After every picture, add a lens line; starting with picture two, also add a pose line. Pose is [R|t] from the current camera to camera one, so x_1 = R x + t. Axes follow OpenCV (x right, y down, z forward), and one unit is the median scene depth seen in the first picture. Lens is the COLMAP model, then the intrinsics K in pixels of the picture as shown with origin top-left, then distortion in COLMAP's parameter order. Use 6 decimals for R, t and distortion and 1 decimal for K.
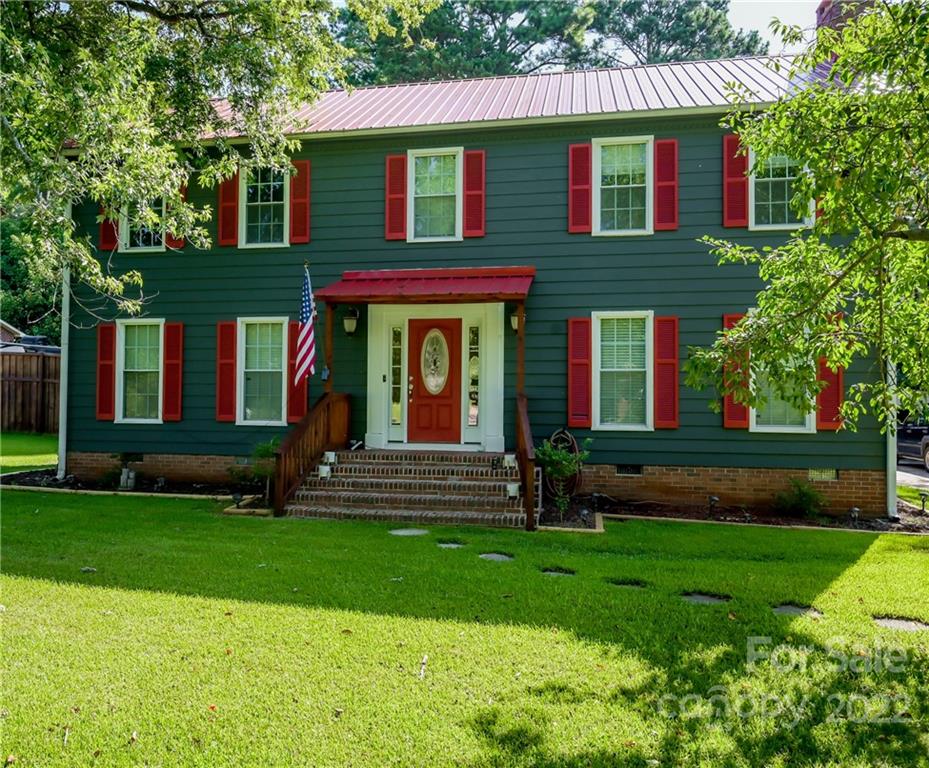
lens RADIAL K [[740.0, 0, 459.2], [0, 740.0, 379.9], [0, 0, 1]] dist [-0.025131, 0.010918]
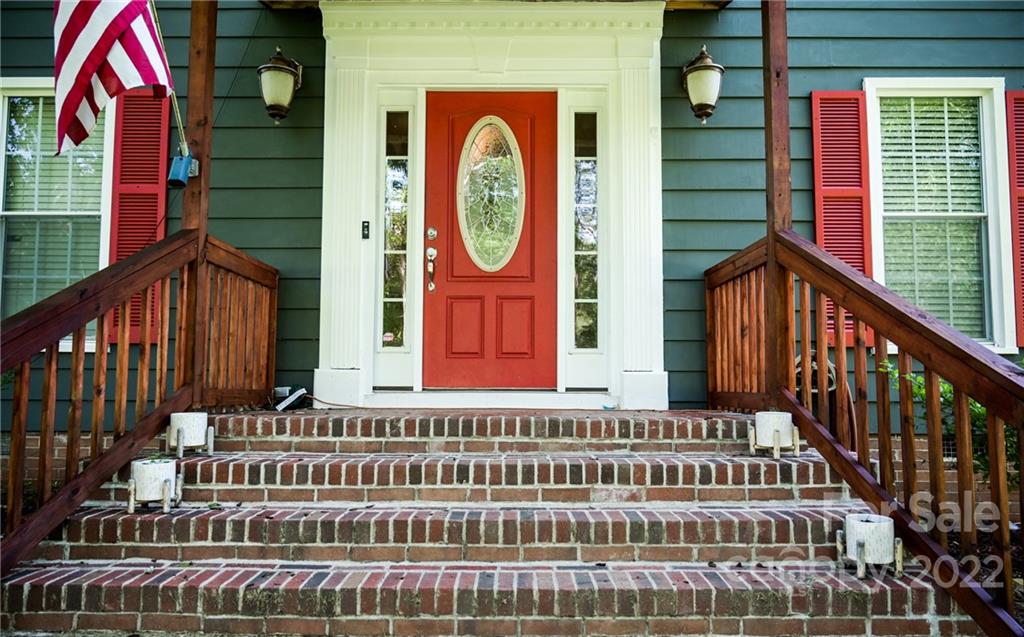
lens RADIAL K [[675.9, 0, 517.9], [0, 675.9, 325.5], [0, 0, 1]] dist [-0.010932, -0.005606]
pose [[0.988877, 0.005652, 0.148628, -0.075255], [0.002377, 0.998550, -0.053784, 0.070439], [-0.148716, 0.053539, 0.987430, 0.643712]]
